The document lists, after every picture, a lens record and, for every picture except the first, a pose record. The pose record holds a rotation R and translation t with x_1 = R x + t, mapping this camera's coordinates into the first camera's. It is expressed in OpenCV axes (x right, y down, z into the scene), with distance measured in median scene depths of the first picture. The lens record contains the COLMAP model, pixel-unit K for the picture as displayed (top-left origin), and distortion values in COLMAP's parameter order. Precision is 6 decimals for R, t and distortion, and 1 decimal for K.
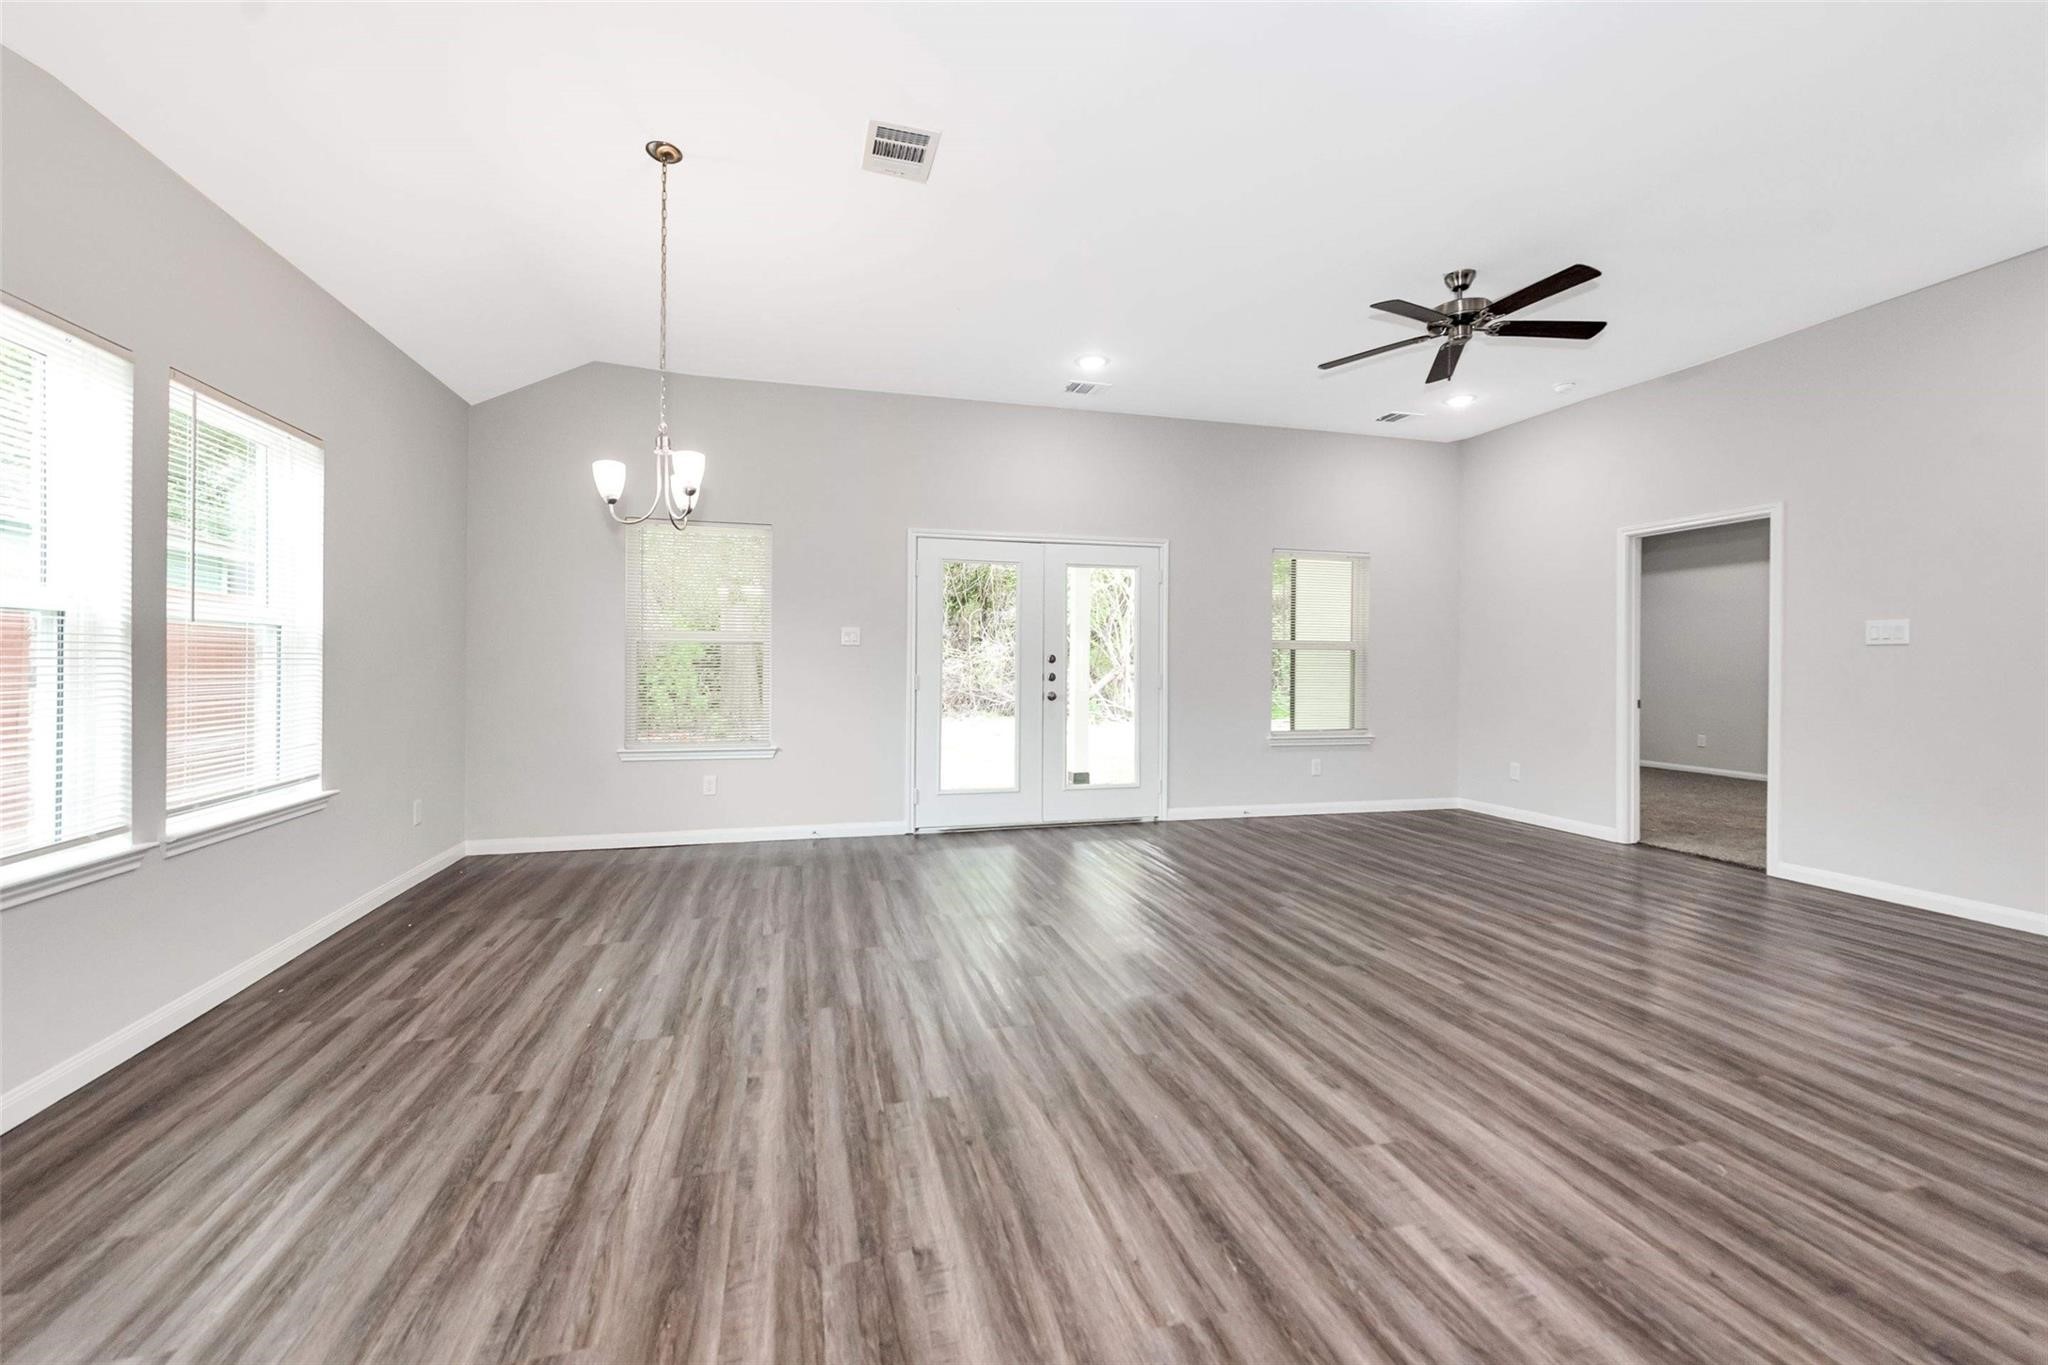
lens RADIAL K [[829.5, 0, 1018.8], [0, 829.5, 669.7], [0, 0, 1]] dist [0.001712, 0.000089]
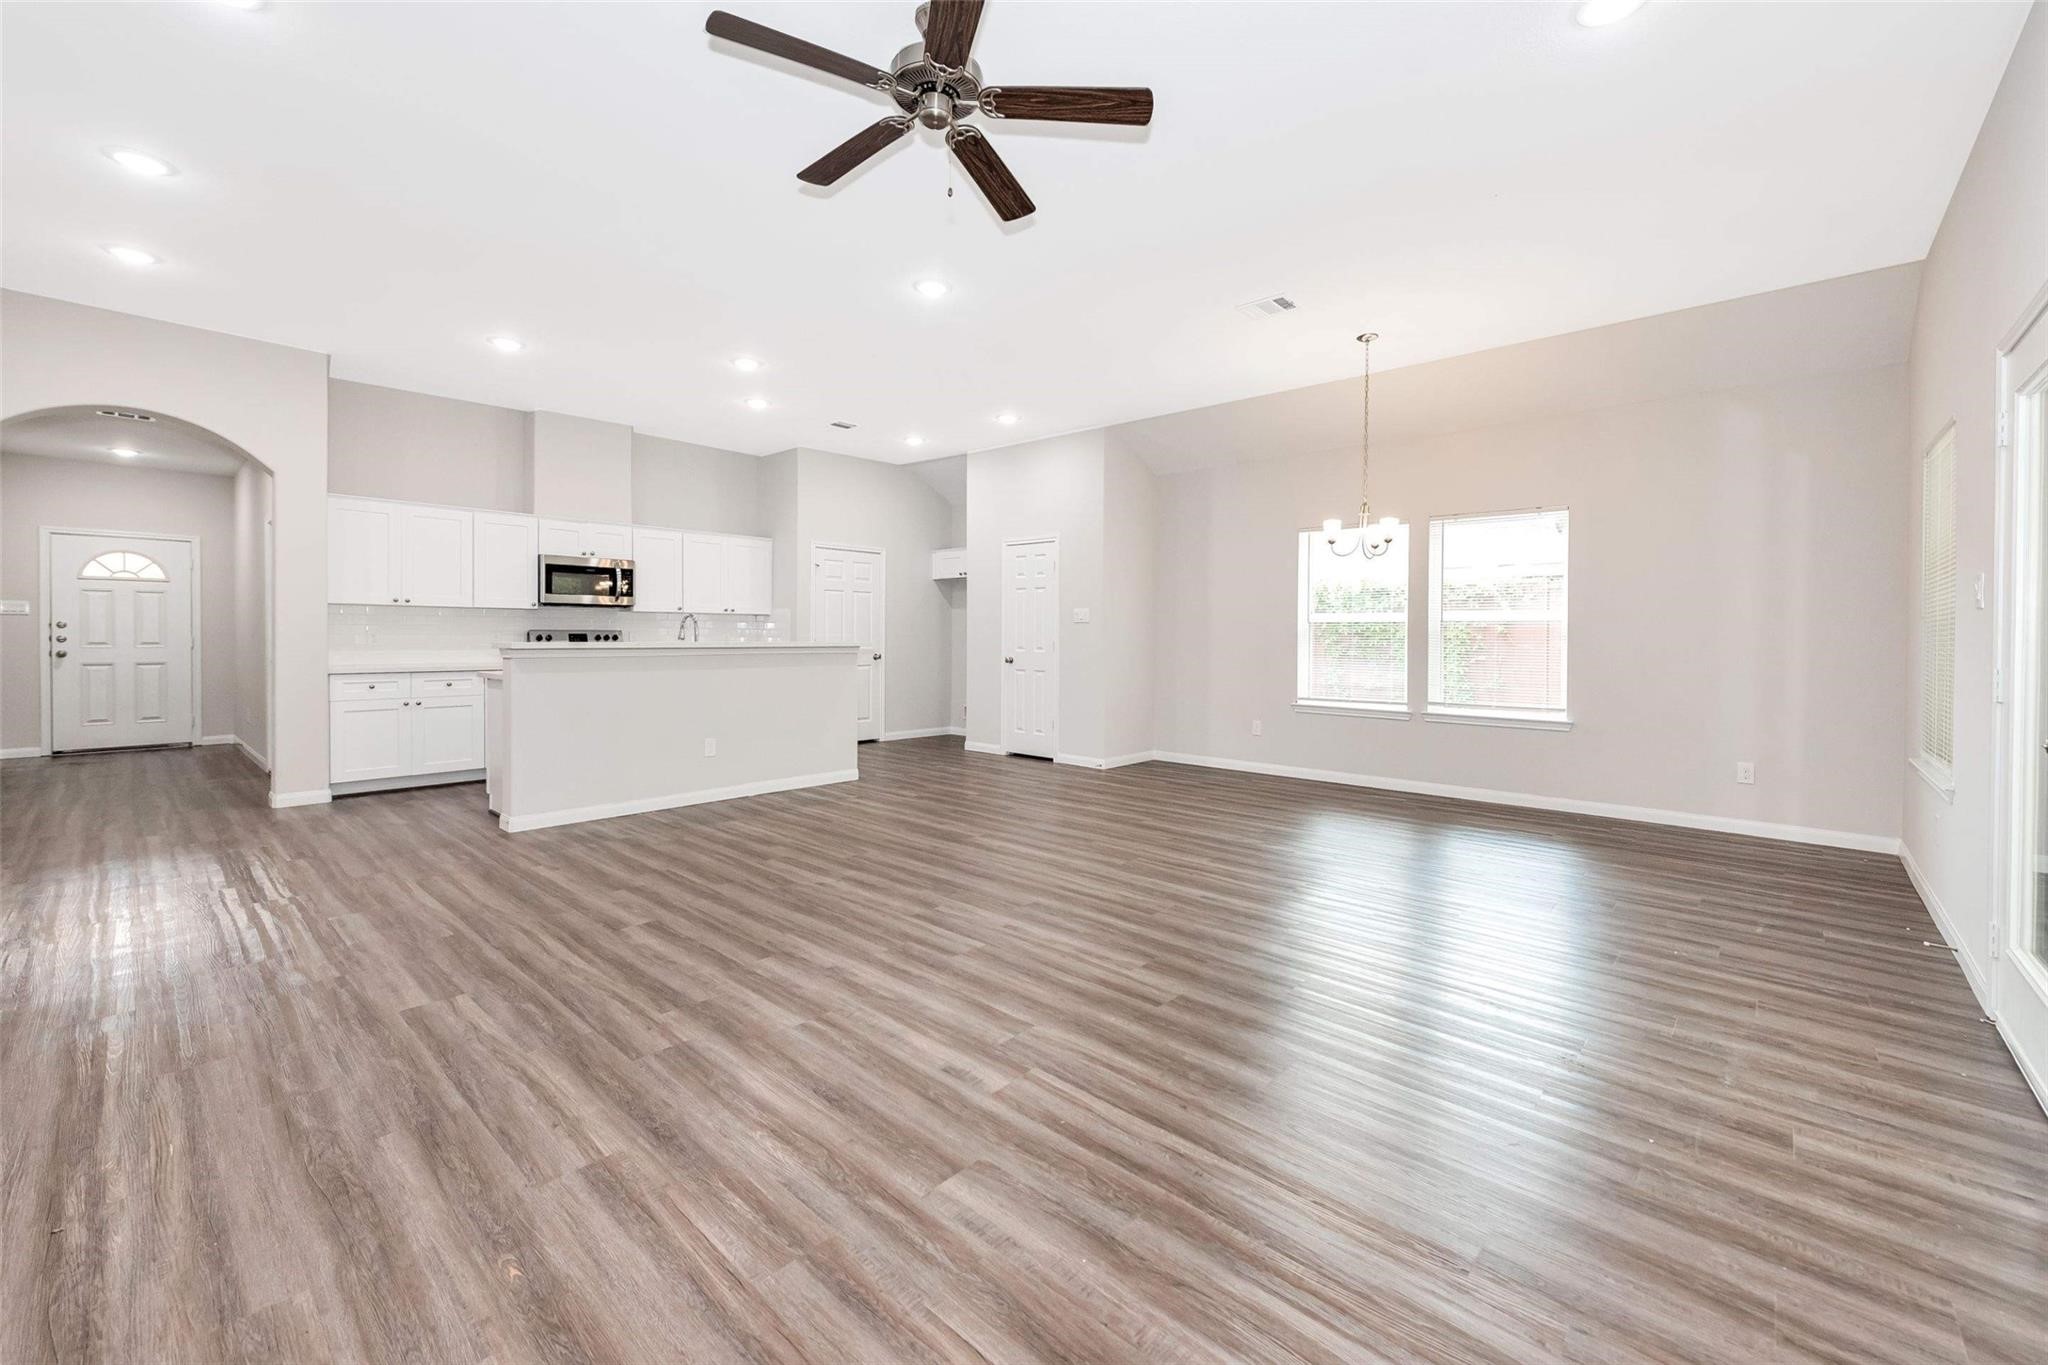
lens RADIAL K [[830.0, 0, 1018.9], [0, 830.0, 638.9], [0, 0, 1]] dist [0.000343, 0.000046]
pose [[-0.851160, -0.007625, -0.524851, 1.067177], [-0.013945, 0.999870, 0.008089, -0.011112], [0.524721, 0.014204, -0.851156, 2.082295]]
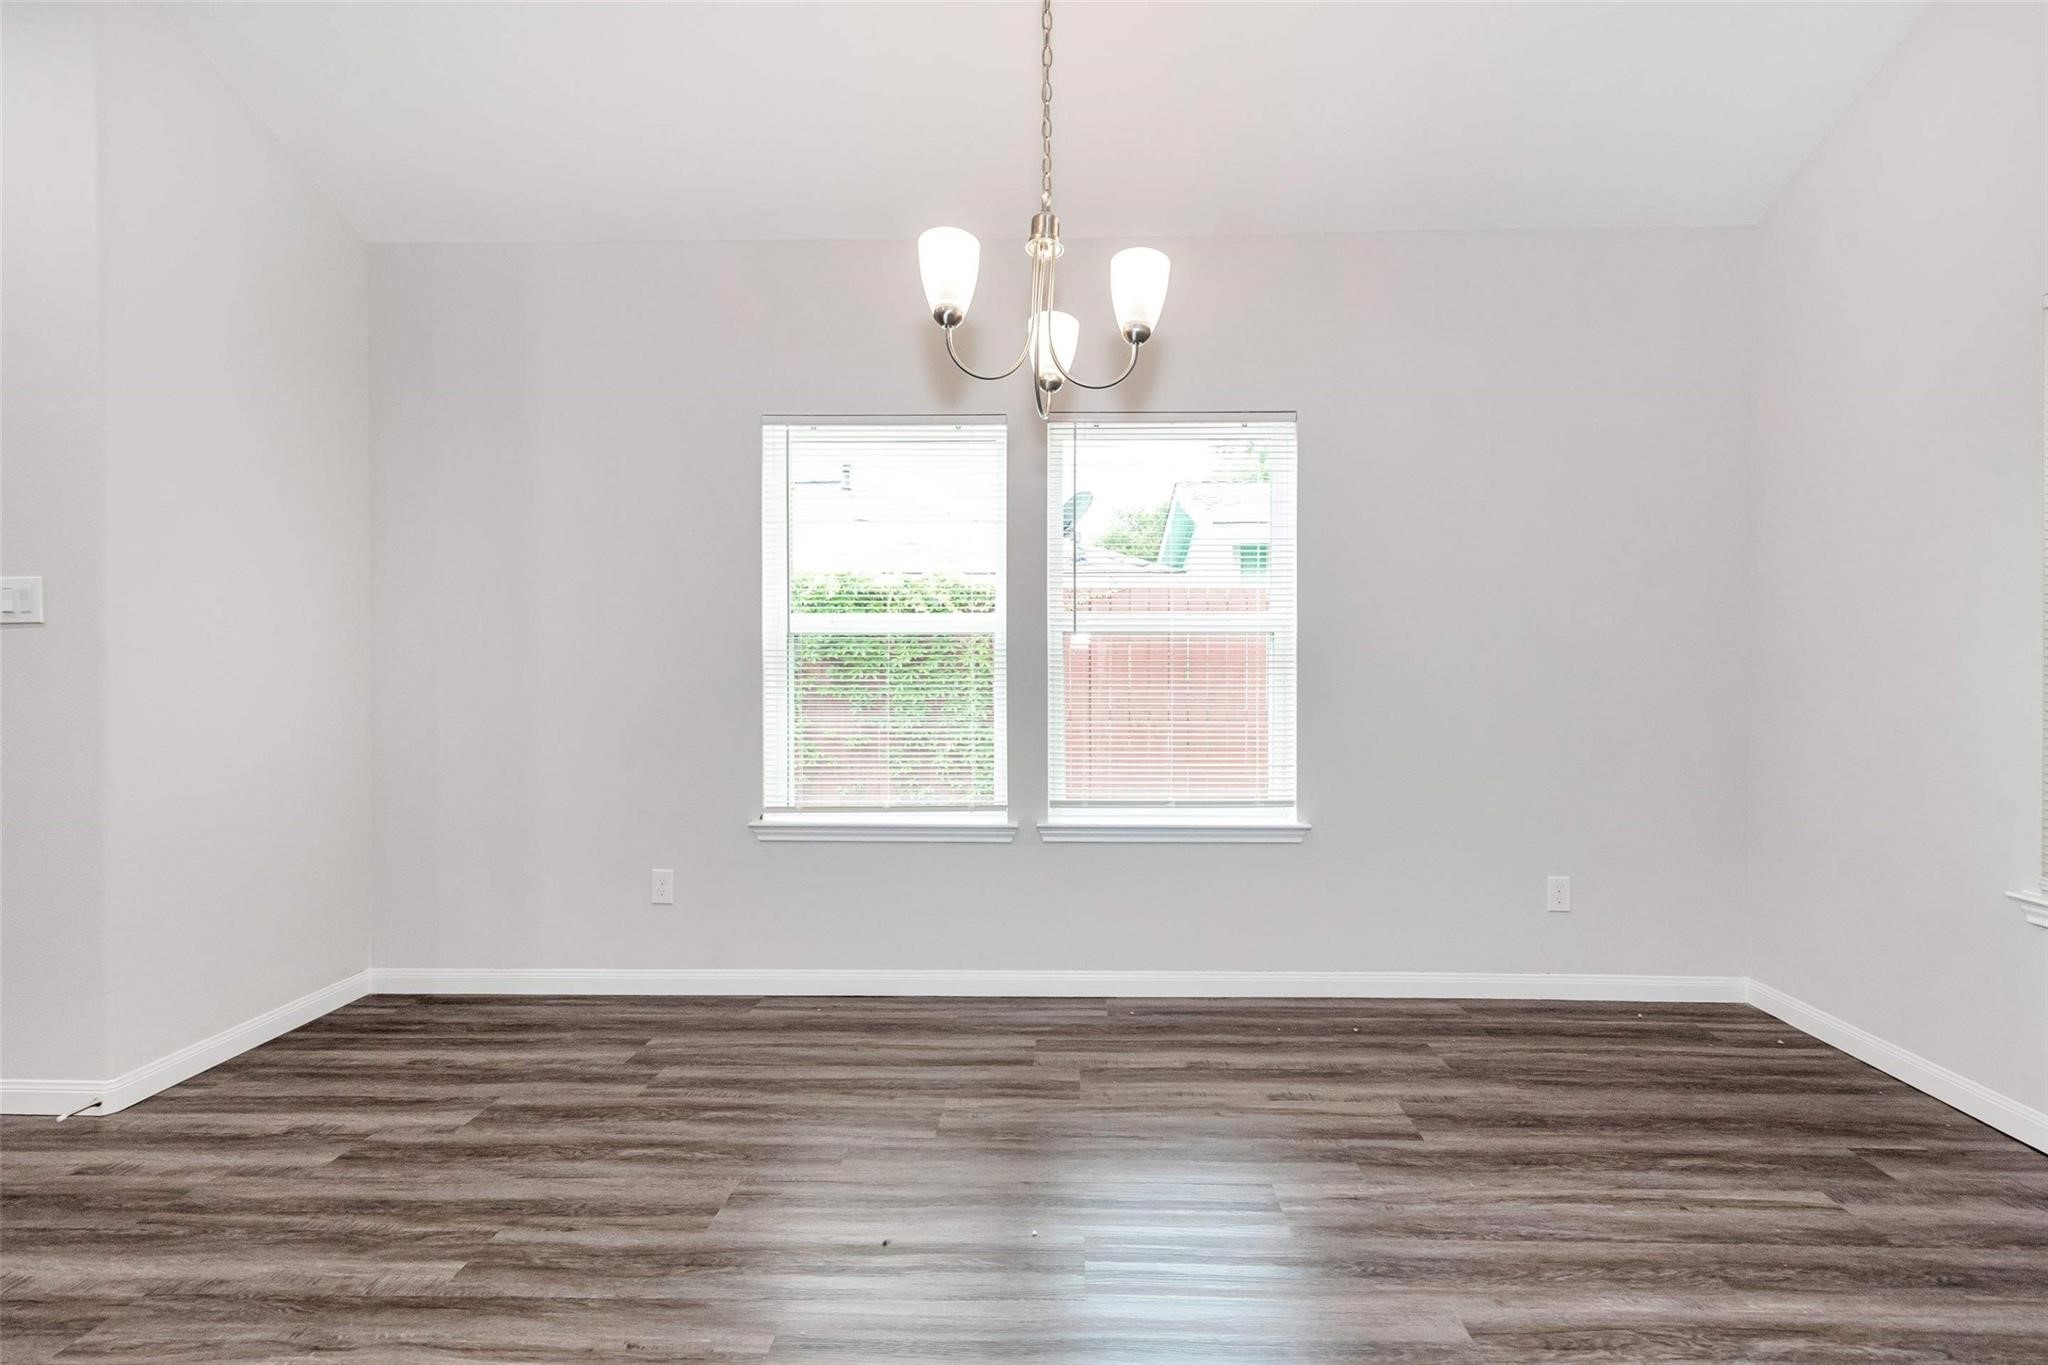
lens RADIAL K [[805.9, 0, 1024.0], [0, 805.9, 682.5], [0, 0, 1]] dist [0.001020, 0.000111]
pose [[-0.281356, 0.016215, -0.959467, 0.034646], [-0.007587, 0.999788, 0.019121, -0.011772], [0.959574, 0.012659, -0.281173, 1.096772]]
